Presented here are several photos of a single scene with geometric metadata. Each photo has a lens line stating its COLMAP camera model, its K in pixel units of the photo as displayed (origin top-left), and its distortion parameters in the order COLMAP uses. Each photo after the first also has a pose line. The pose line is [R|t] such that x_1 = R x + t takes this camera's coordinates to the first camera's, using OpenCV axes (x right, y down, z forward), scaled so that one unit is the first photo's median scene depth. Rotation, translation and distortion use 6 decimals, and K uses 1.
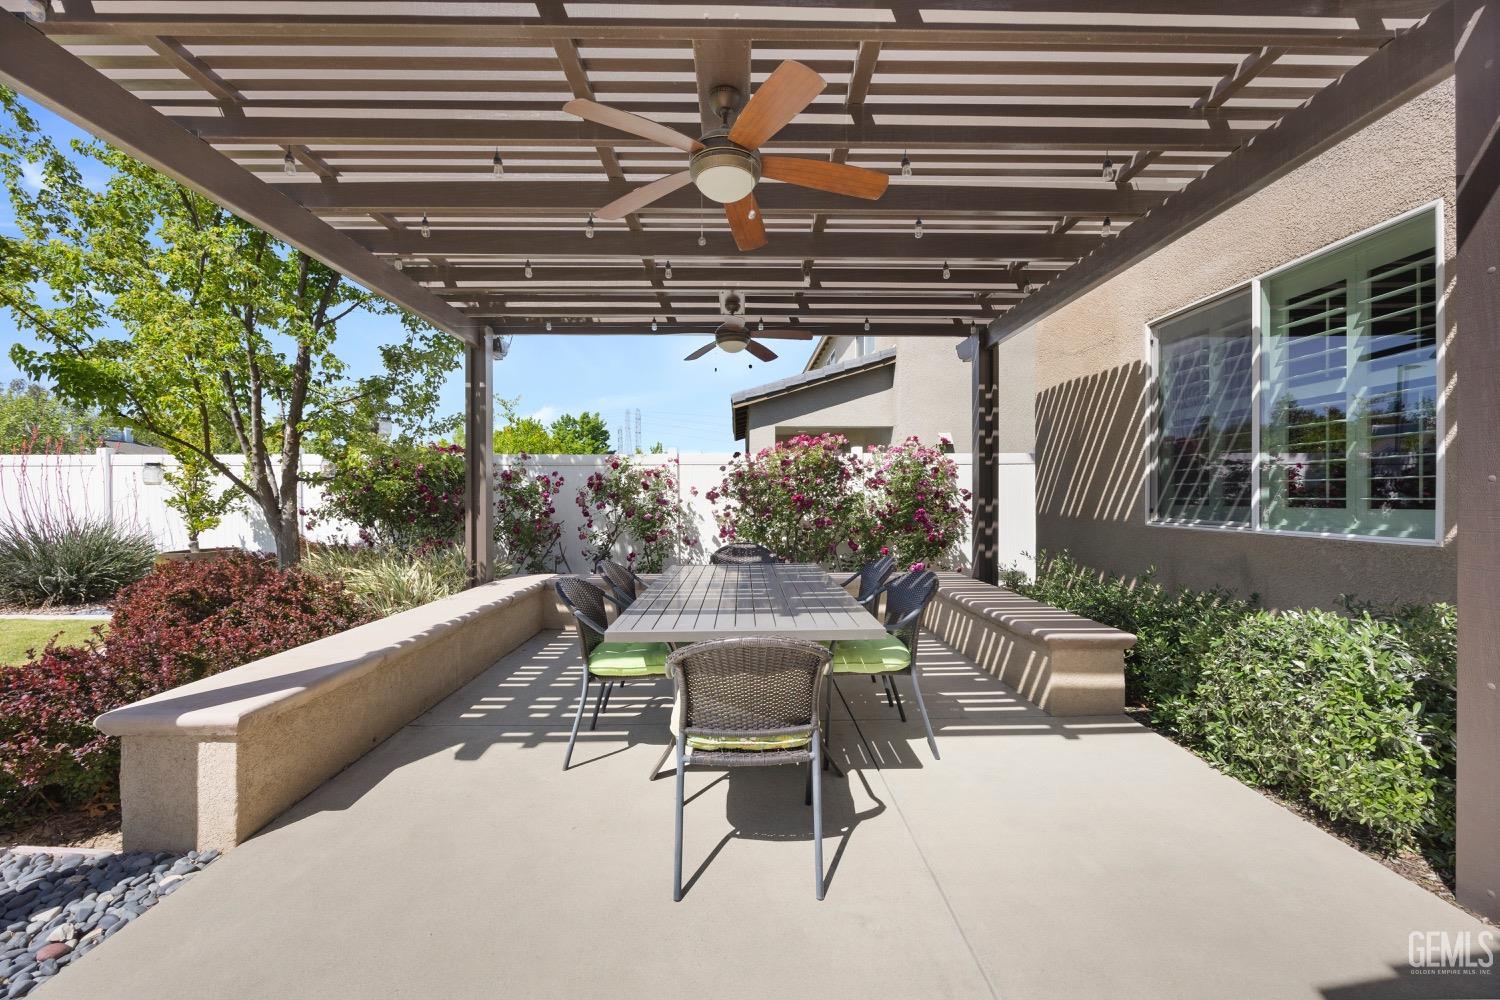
lens RADIAL K [[577.4, 0, 742.4], [0, 577.4, 498.5], [0, 0, 1]] dist [-0.001886, 0.000727]
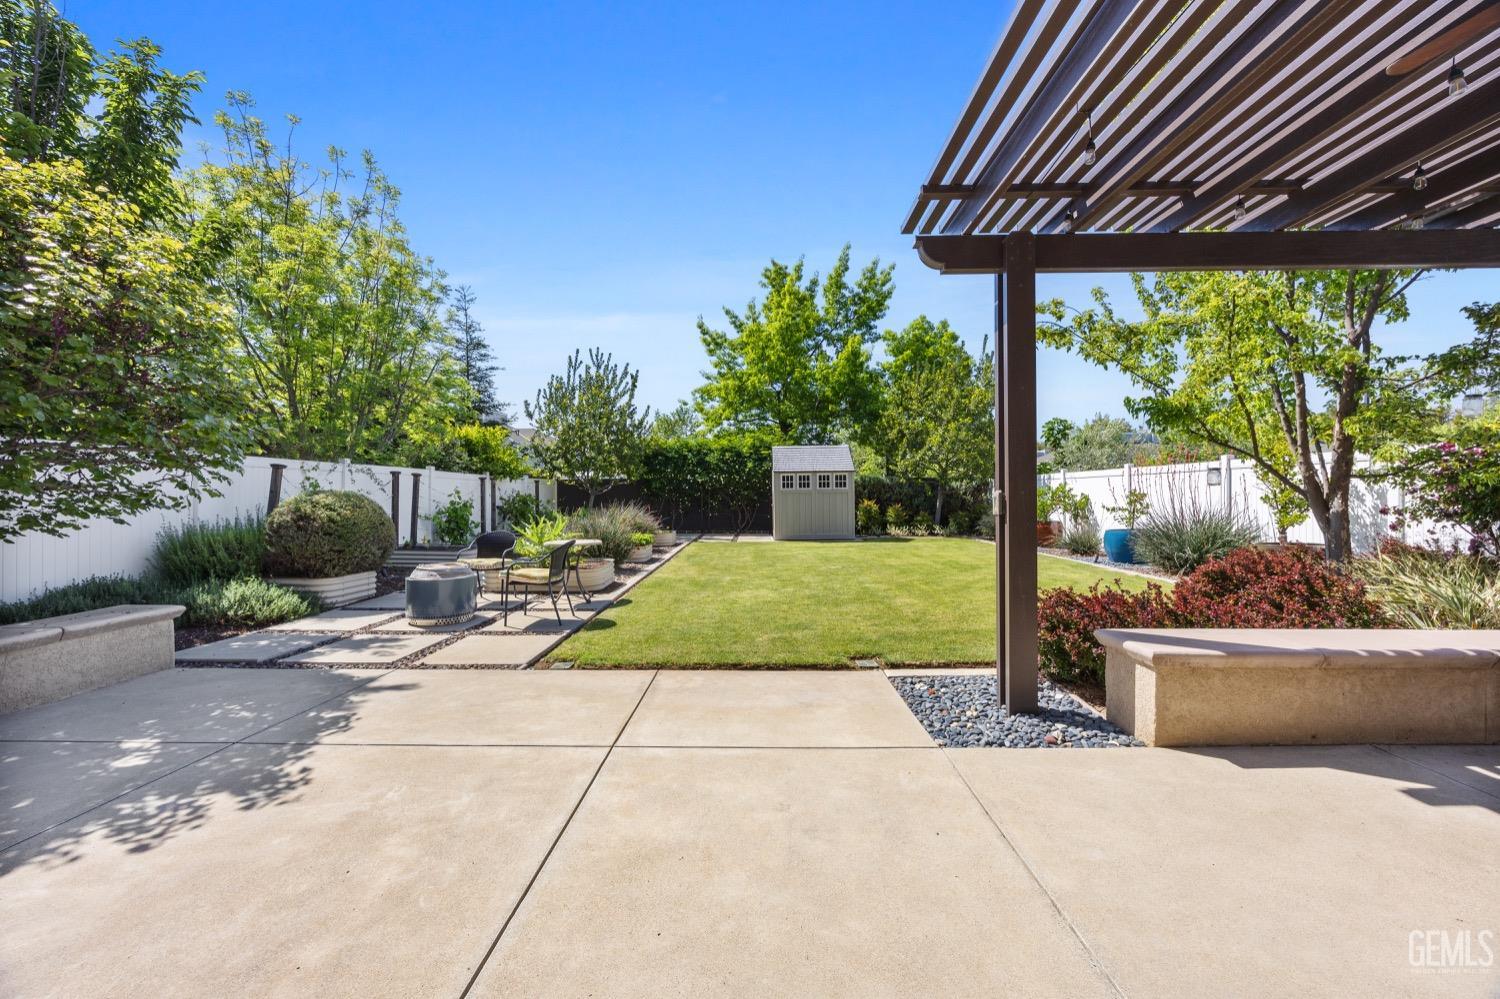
lens RADIAL K [[577.4, 0, 750.8], [0, 577.4, 490.6], [0, 0, 1]] dist [-0.001886, 0.000727]
pose [[-0.027064, -0.009926, -0.999584, 0.296060], [0.003161, 0.999945, -0.010016, -0.003756], [0.999629, -0.003430, -0.027031, 0.031757]]
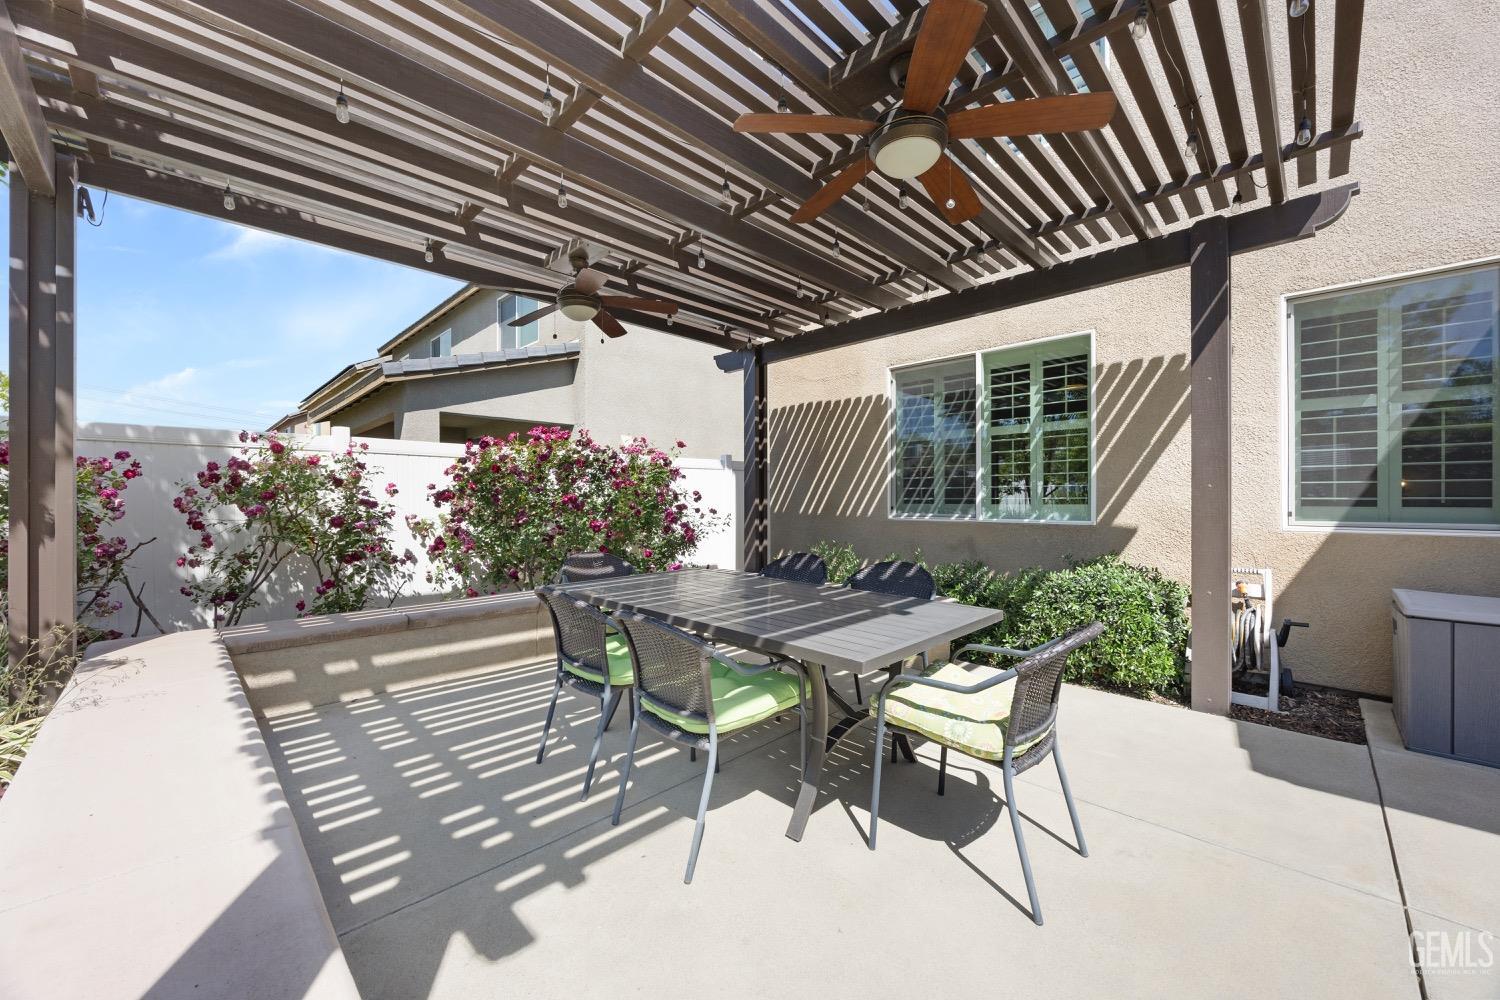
lens RADIAL K [[577.4, 0, 741.9], [0, 577.4, 498.8], [0, 0, 1]] dist [-0.001886, 0.000727]
pose [[0.714538, 0.001876, 0.699594, -0.528589], [0.002037, 0.999987, -0.004762, 0.006540], [-0.699594, 0.004828, 0.714524, 0.318379]]
